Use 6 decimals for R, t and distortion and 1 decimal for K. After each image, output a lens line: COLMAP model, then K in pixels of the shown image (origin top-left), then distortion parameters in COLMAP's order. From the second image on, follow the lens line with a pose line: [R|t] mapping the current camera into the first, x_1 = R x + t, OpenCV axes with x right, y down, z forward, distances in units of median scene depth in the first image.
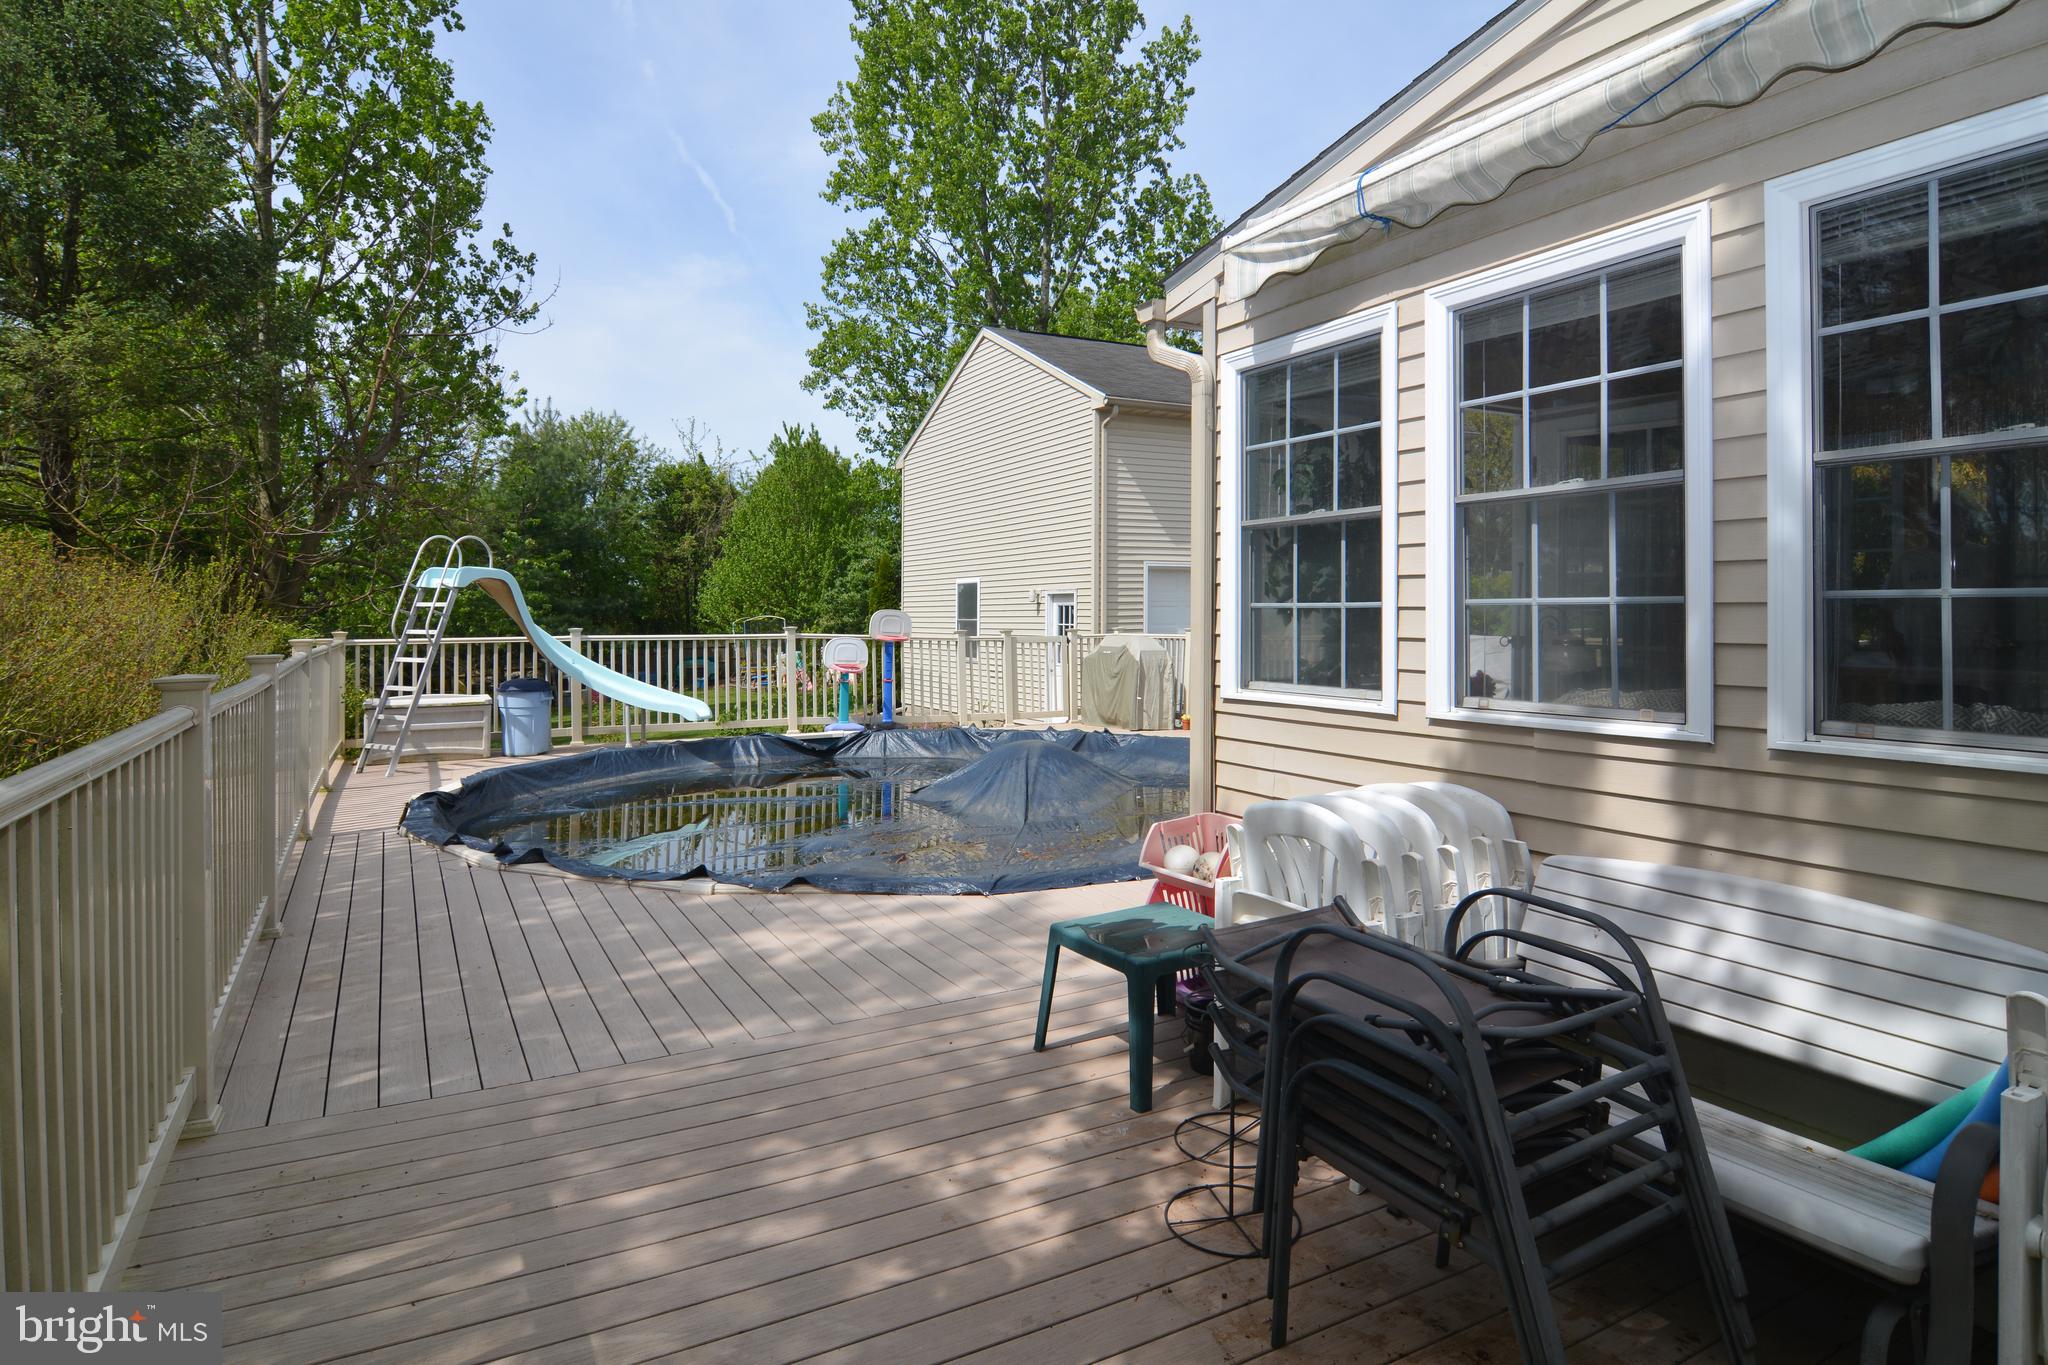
lens RADIAL K [[1145.7, 0, 1022.0], [0, 1145.7, 635.3], [0, 0, 1]] dist [-0.006204, -0.000980]
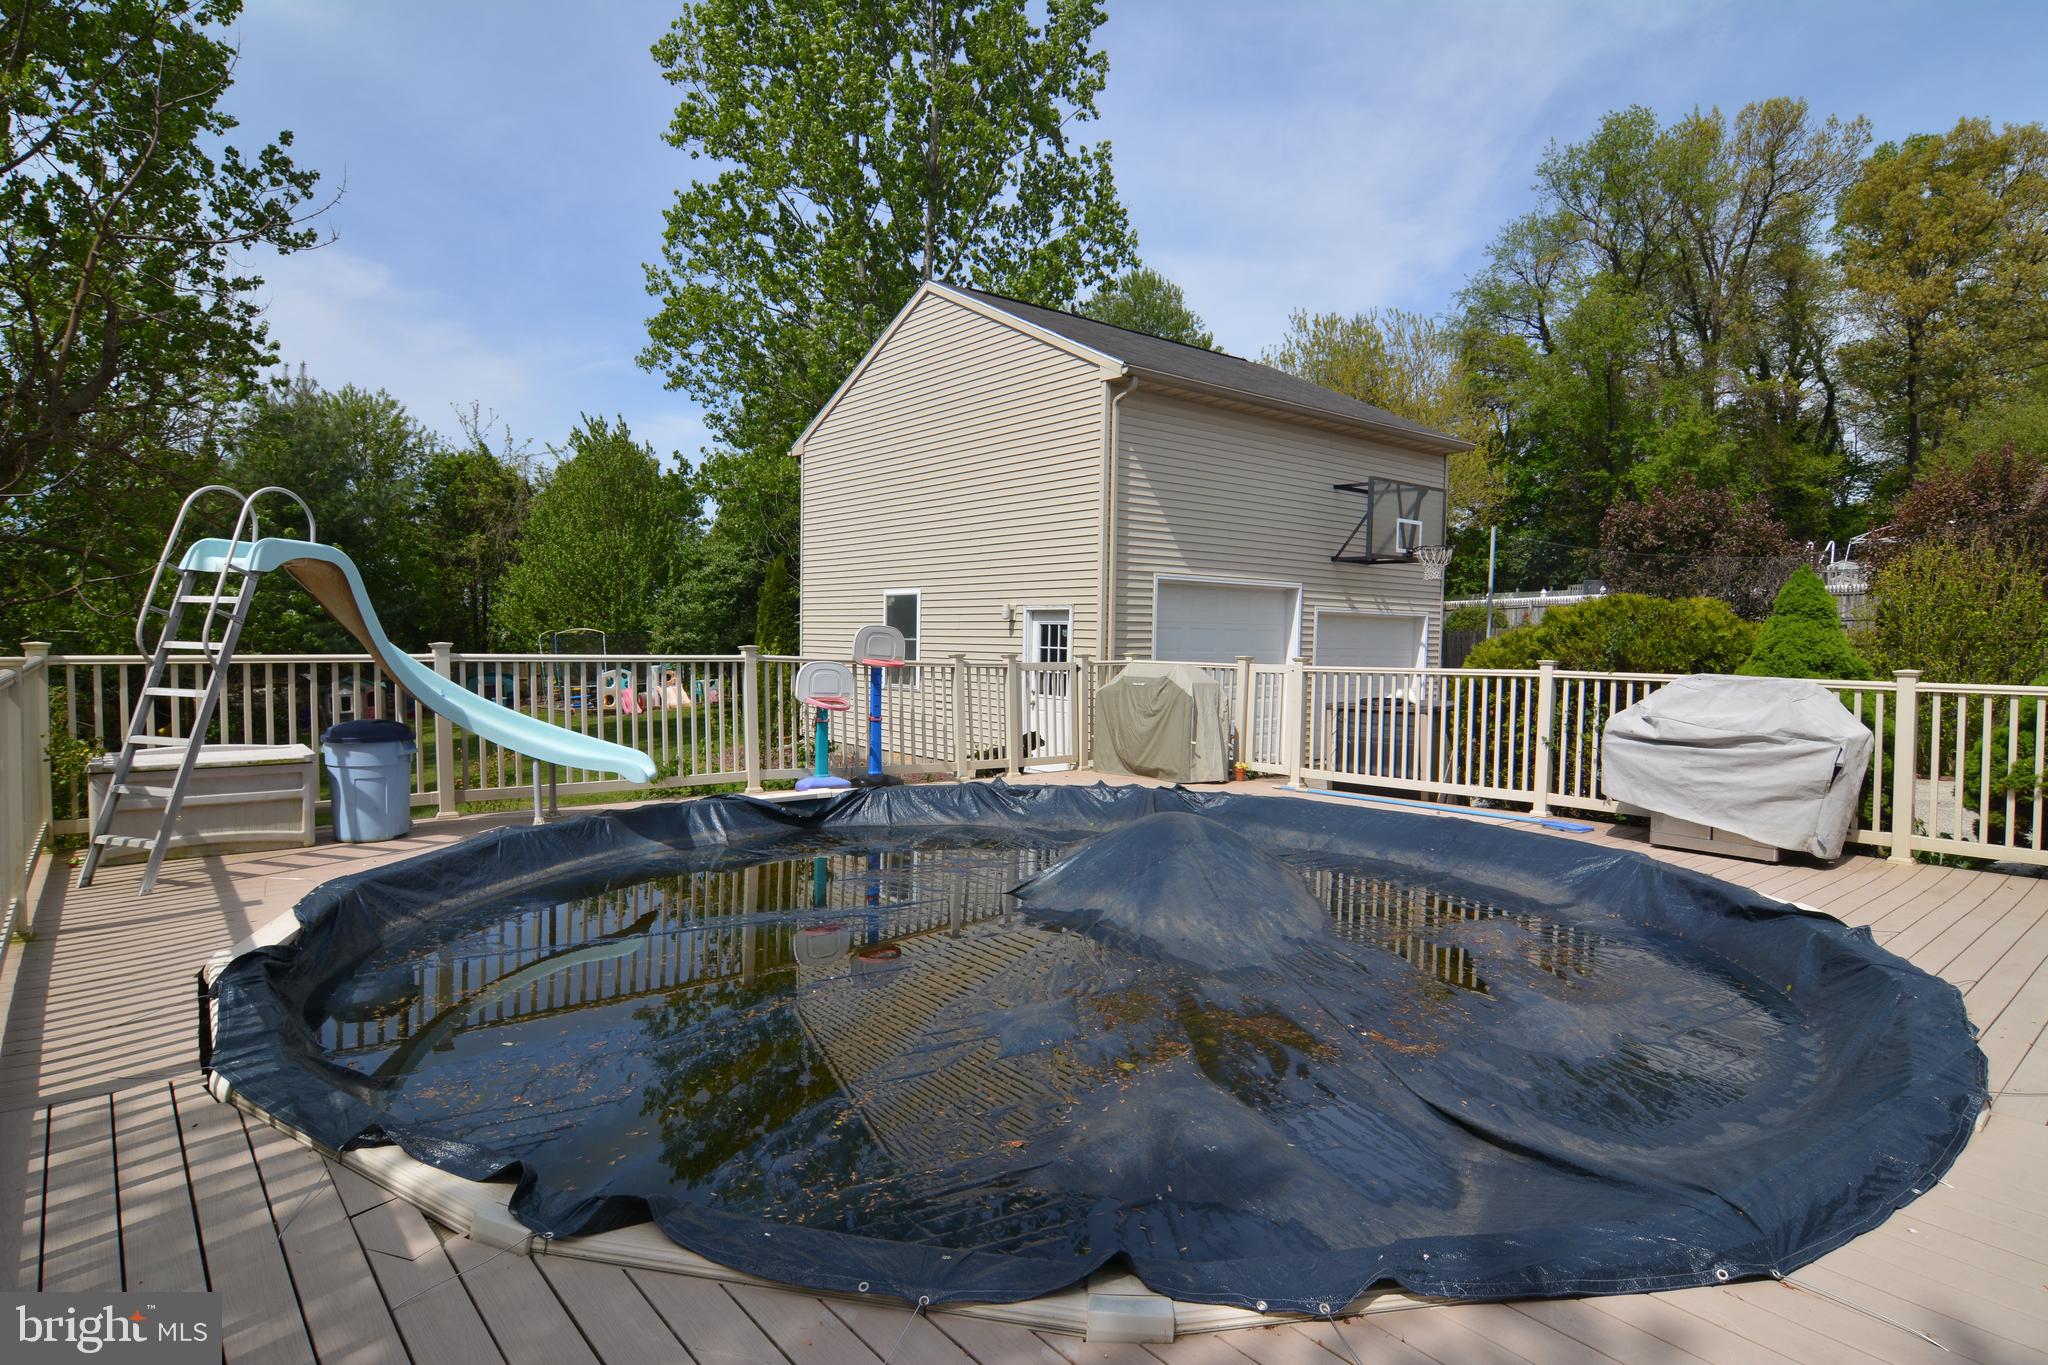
lens RADIAL K [[1109.9, 0, 1015.5], [0, 1109.9, 706.3], [0, 0, 1]] dist [-0.004959, -0.003113]
pose [[0.981005, 0.009030, 0.193772, -0.129448], [-0.018026, 0.998837, 0.044711, -0.002487], [-0.193143, -0.047354, 0.980027, 0.208843]]
